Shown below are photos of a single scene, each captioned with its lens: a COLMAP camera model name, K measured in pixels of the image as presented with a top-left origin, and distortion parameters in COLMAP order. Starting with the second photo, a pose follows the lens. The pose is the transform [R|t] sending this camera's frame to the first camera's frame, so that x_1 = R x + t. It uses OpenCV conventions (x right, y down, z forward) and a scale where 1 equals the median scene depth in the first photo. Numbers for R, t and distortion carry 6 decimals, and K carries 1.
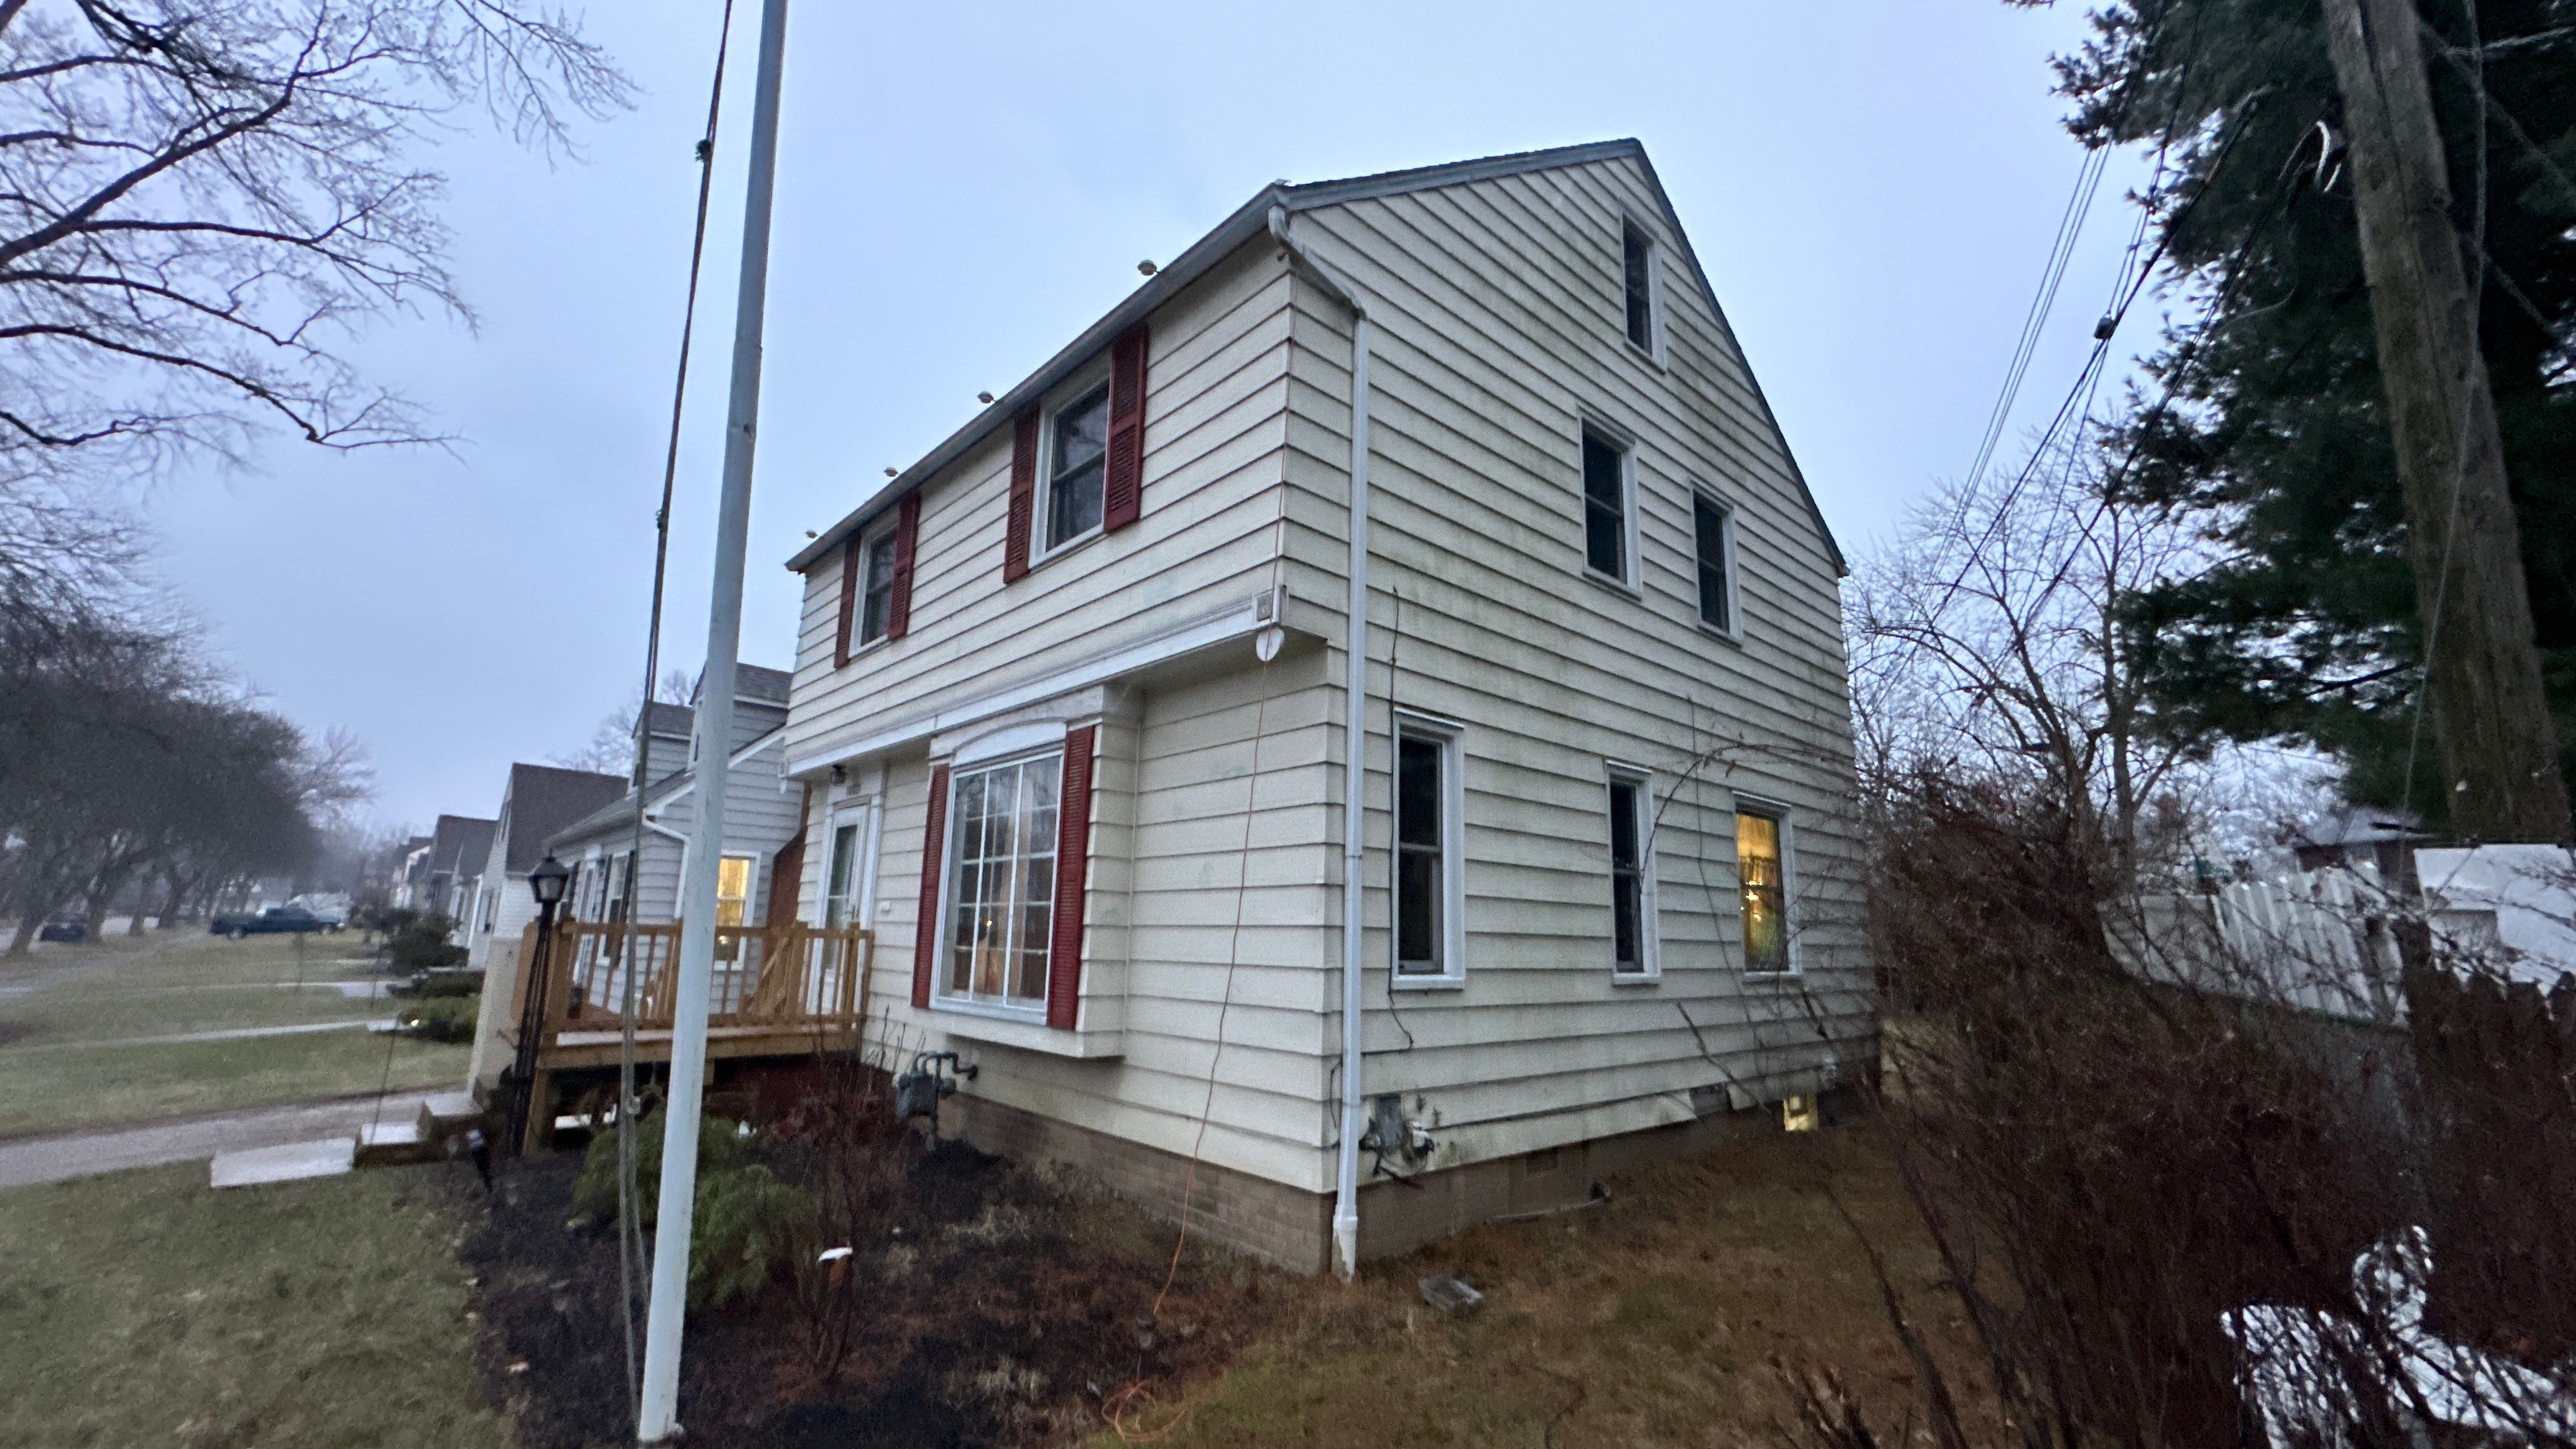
lens RADIAL K [[1027.8, 0, 1280.2], [0, 1027.8, 739.1], [0, 0, 1]] dist [0.001732, 0.000242]
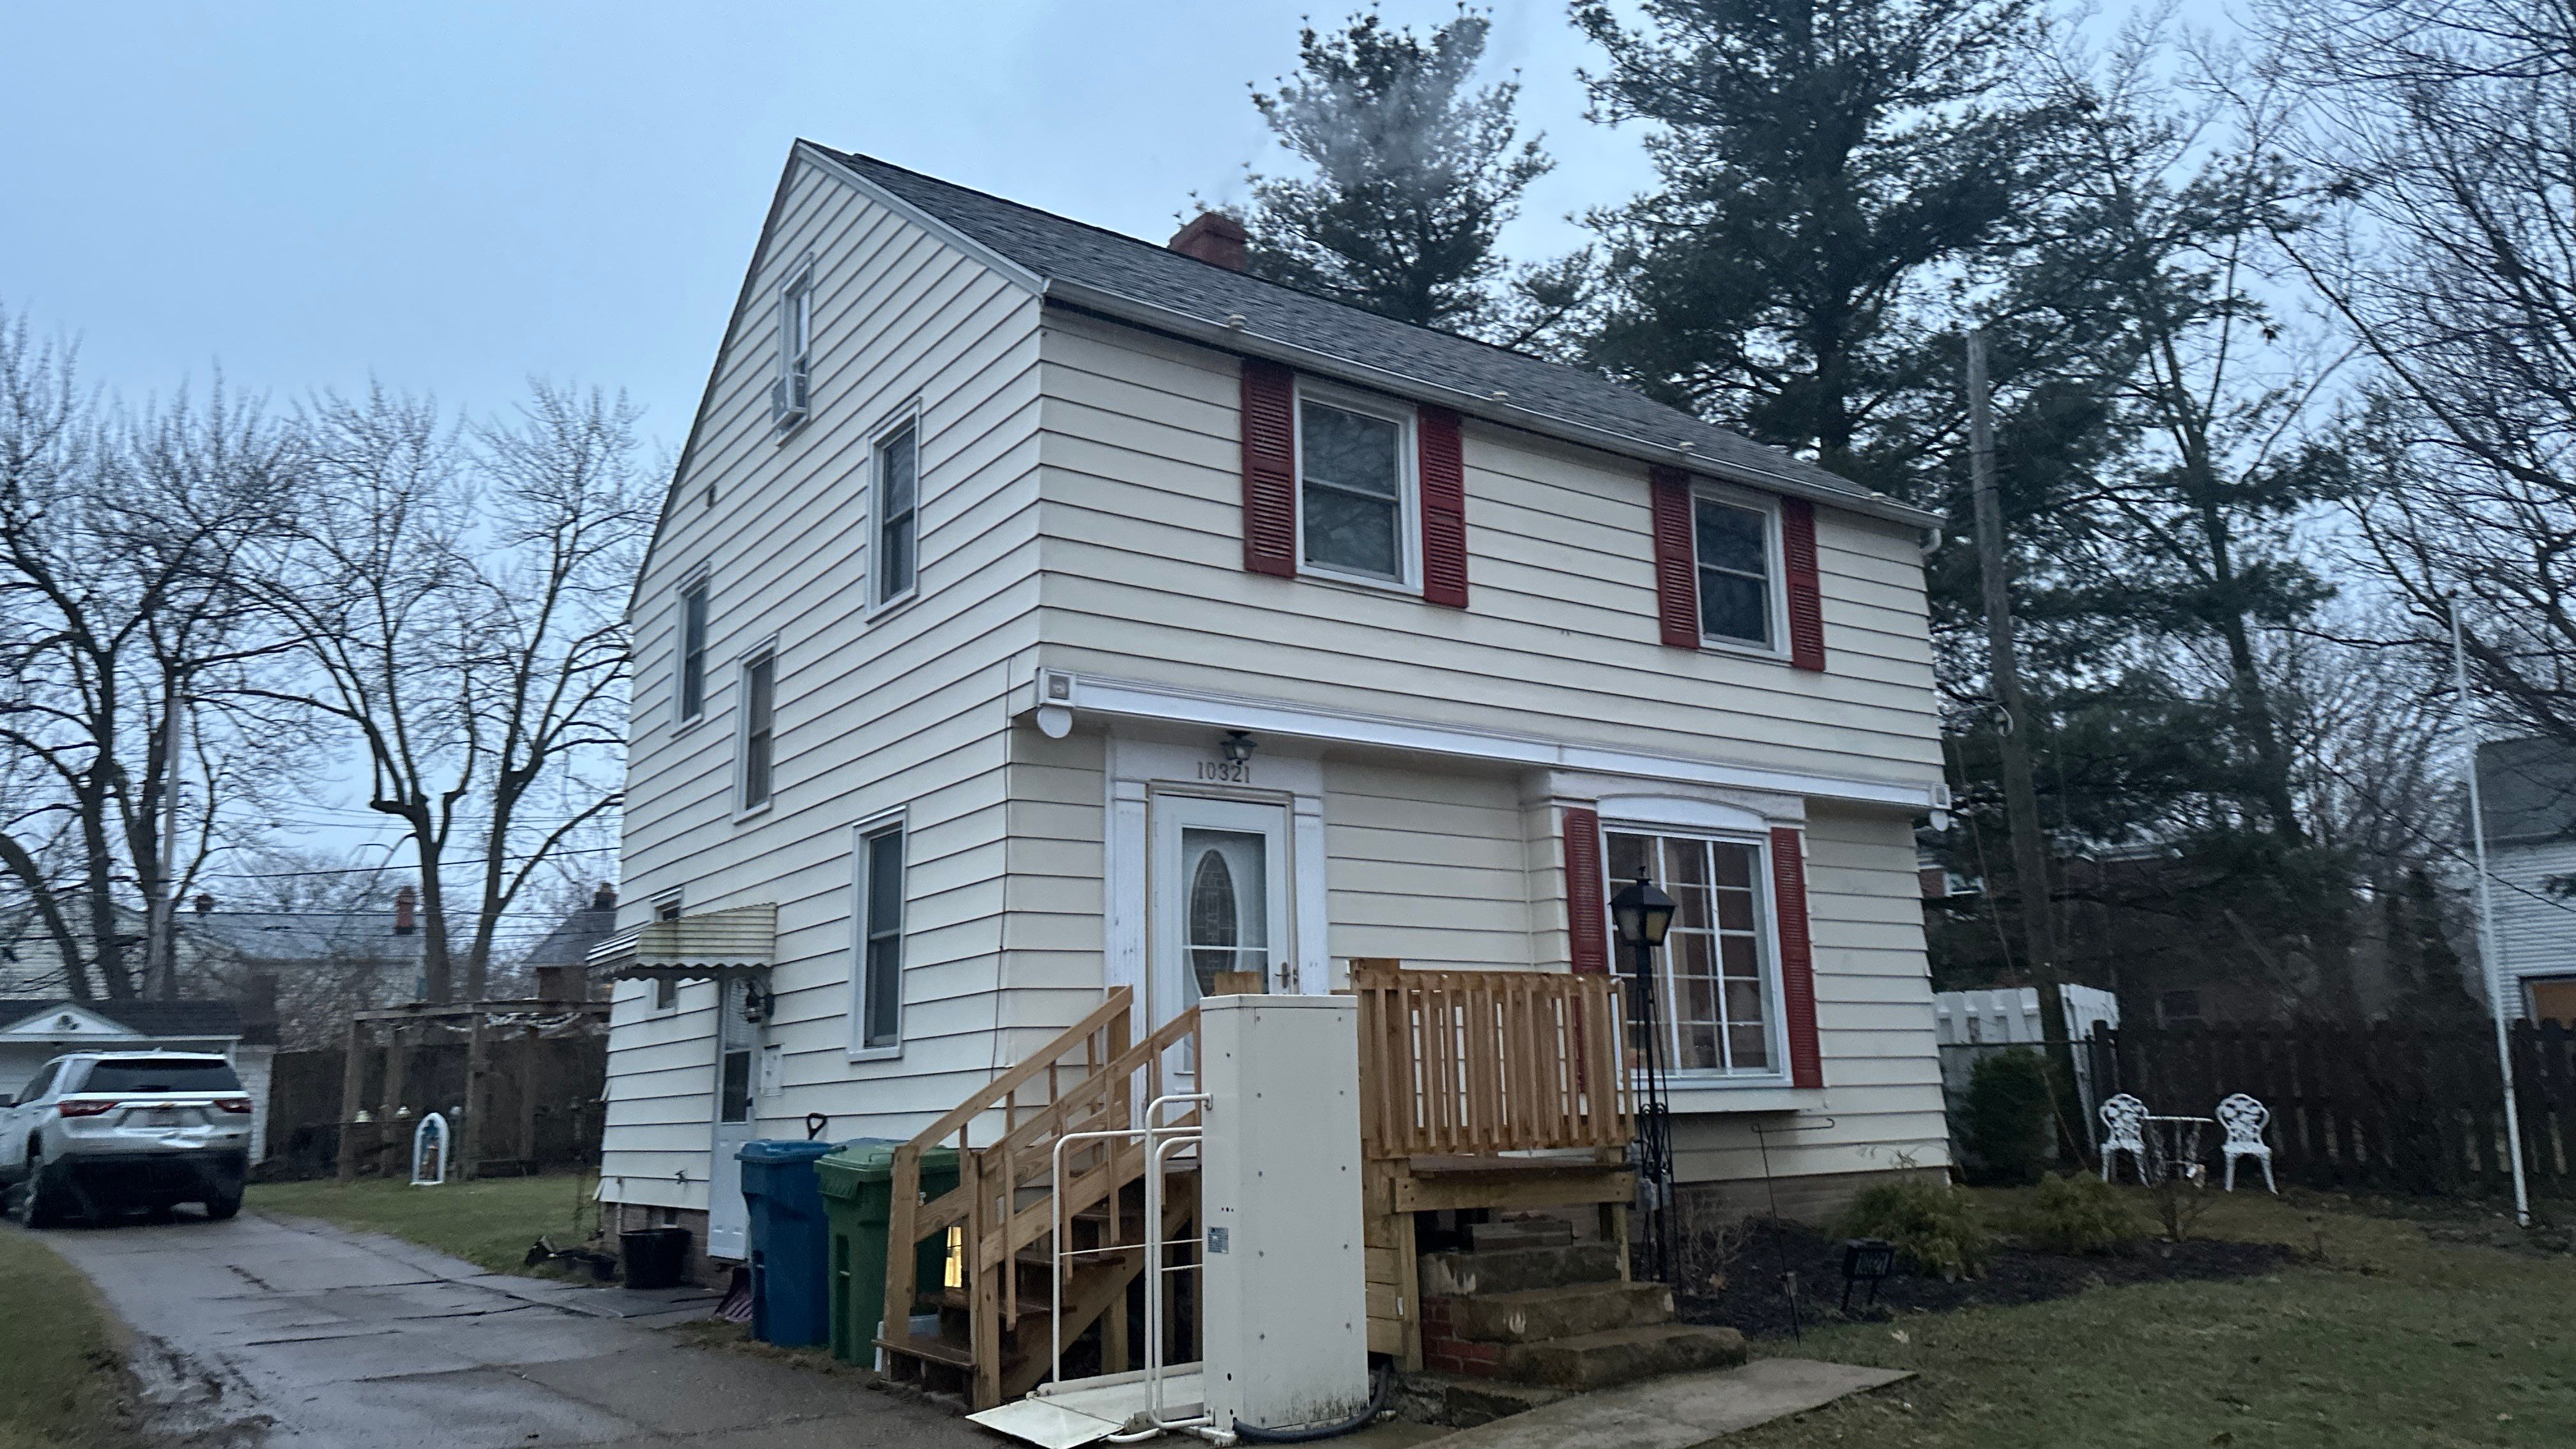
lens RADIAL K [[1769.8, 0, 1276.4], [0, 1769.8, 717.7], [0, 0, 1]] dist [0.126329, -0.174196]
pose [[0.119225, 0.180412, 0.976339, -2.023035], [-0.161564, 0.973771, -0.160208, 0.254357], [-0.979634, -0.138640, 0.145246, 1.162193]]
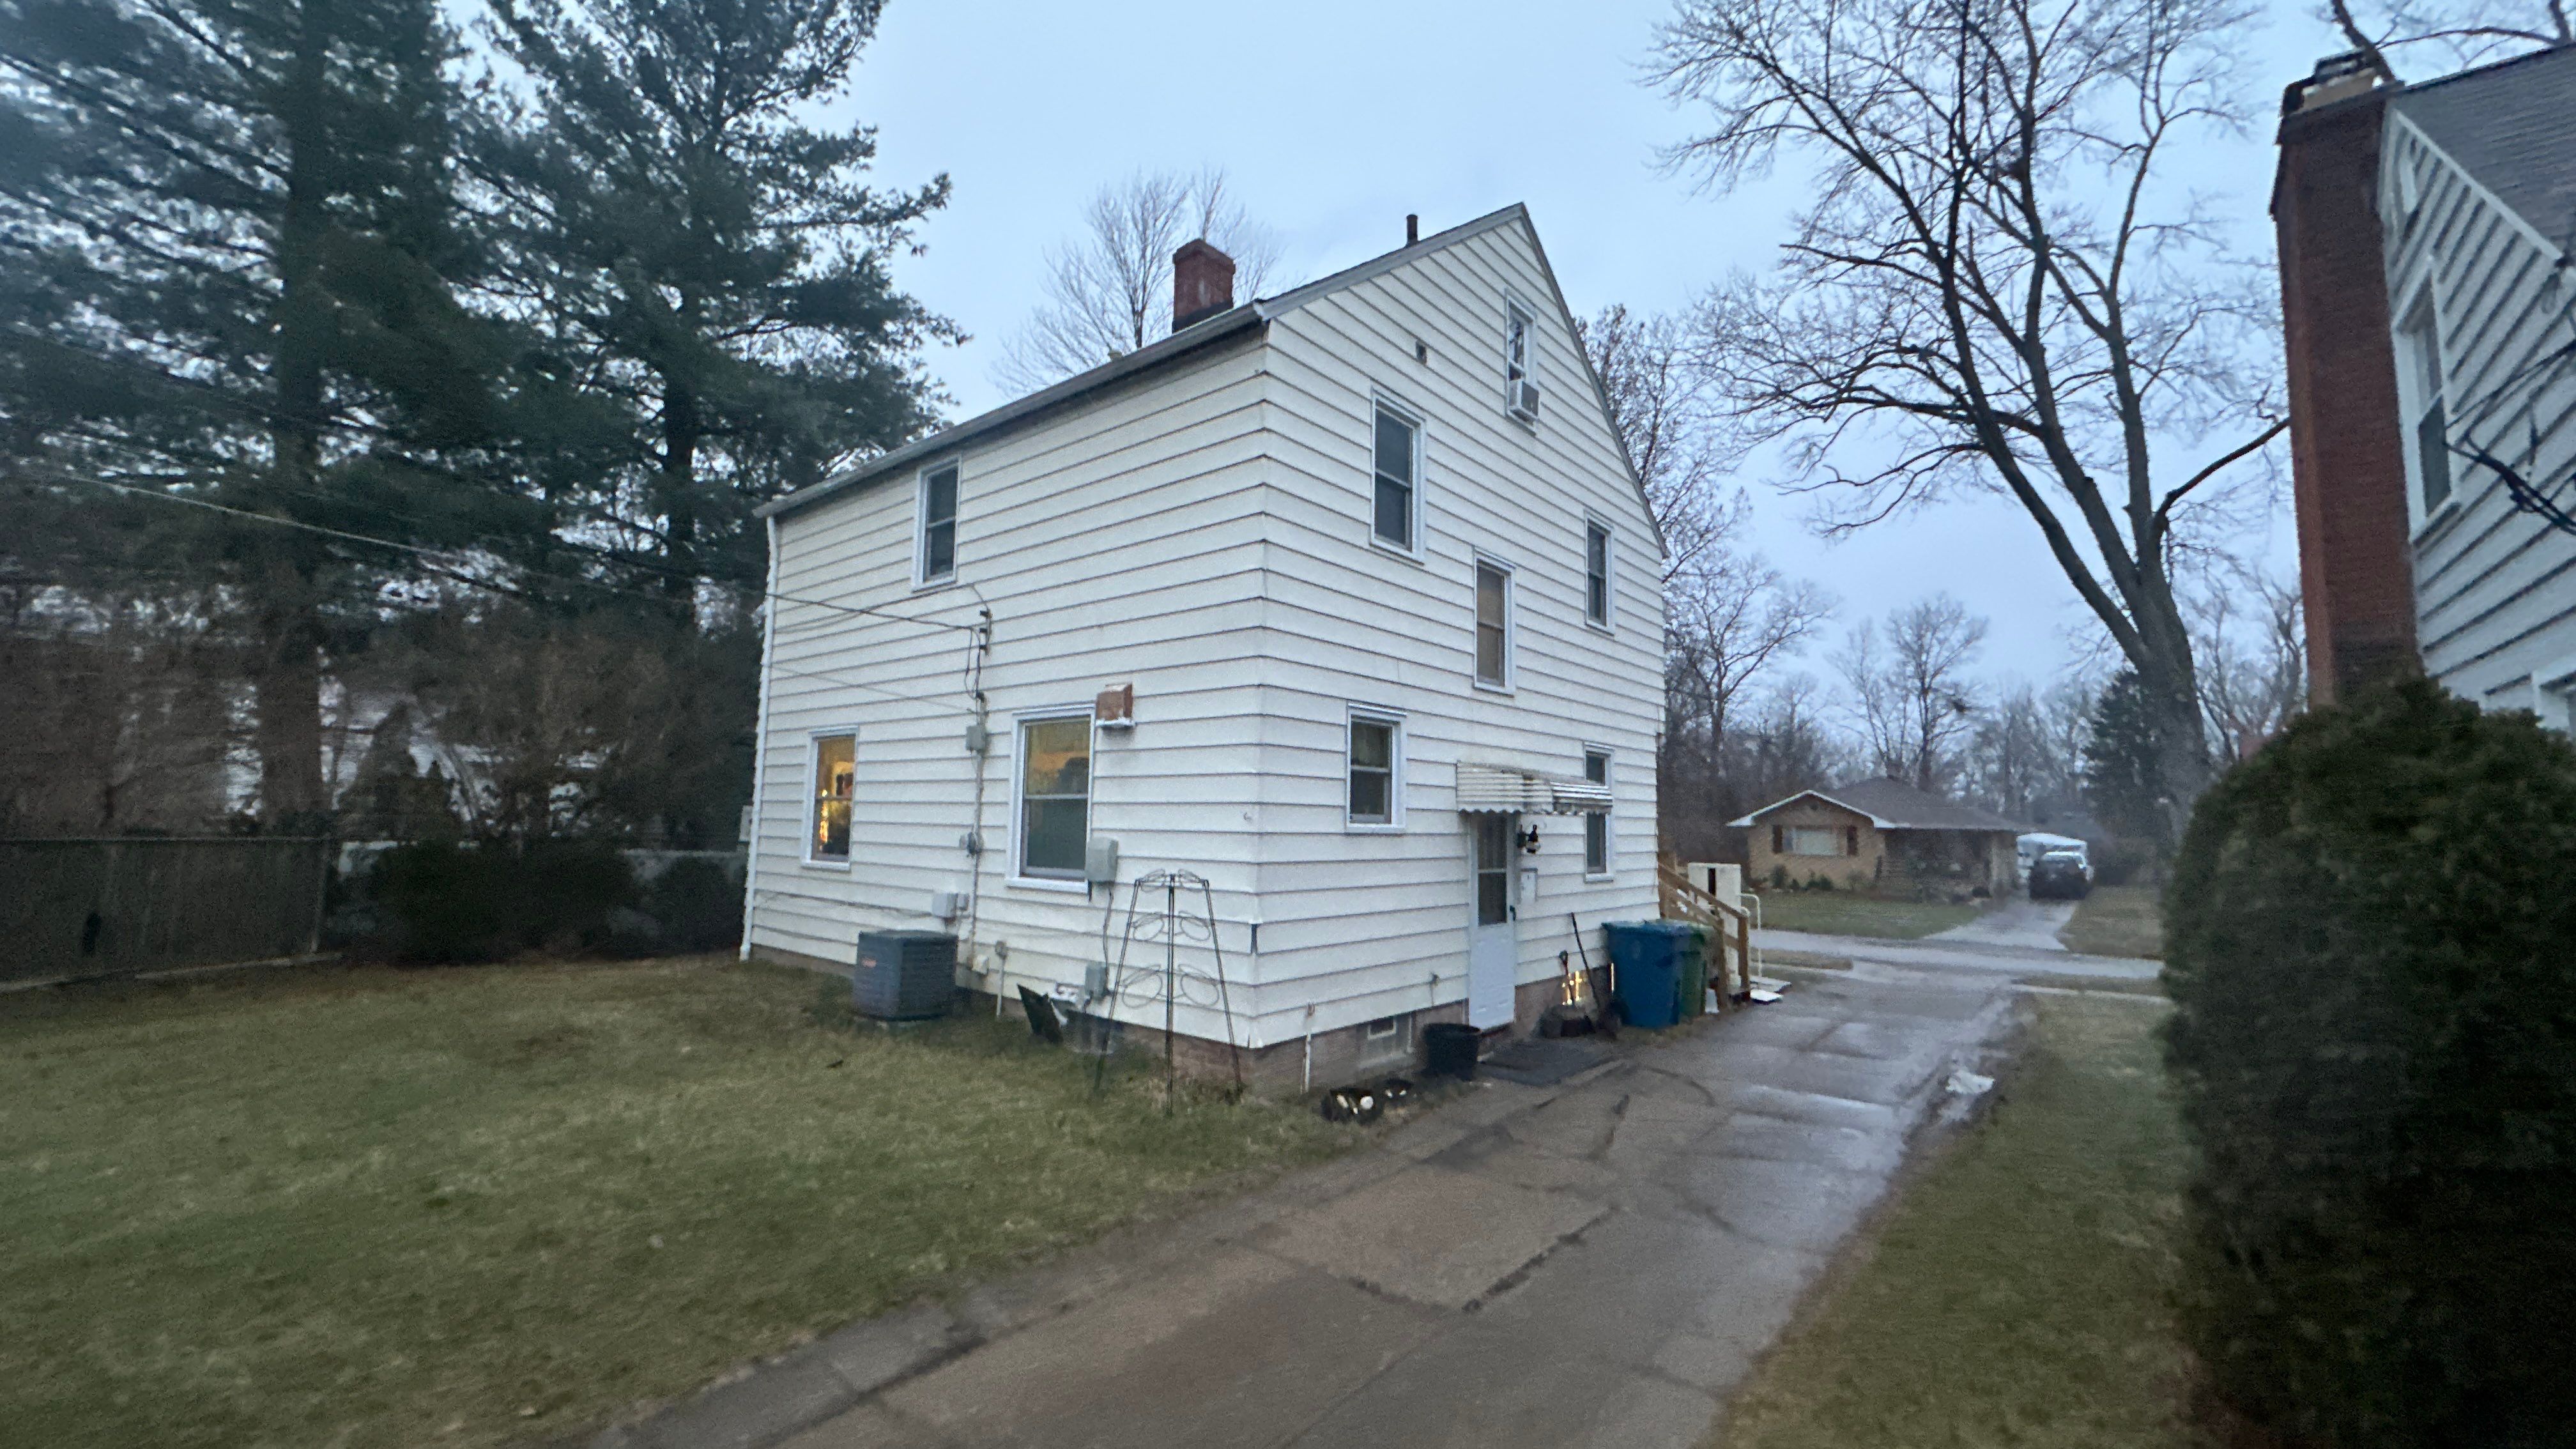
lens RADIAL K [[1021.1, 0, 1282.7], [0, 1021.1, 721.3], [0, 0, 1]] dist [0.001070, 0.000309]
pose [[-0.989394, -0.059106, -0.132686, 0.179154], [-0.018146, 0.956607, -0.290816, 0.581885], [0.144117, -0.285324, -0.947534, 3.171786]]
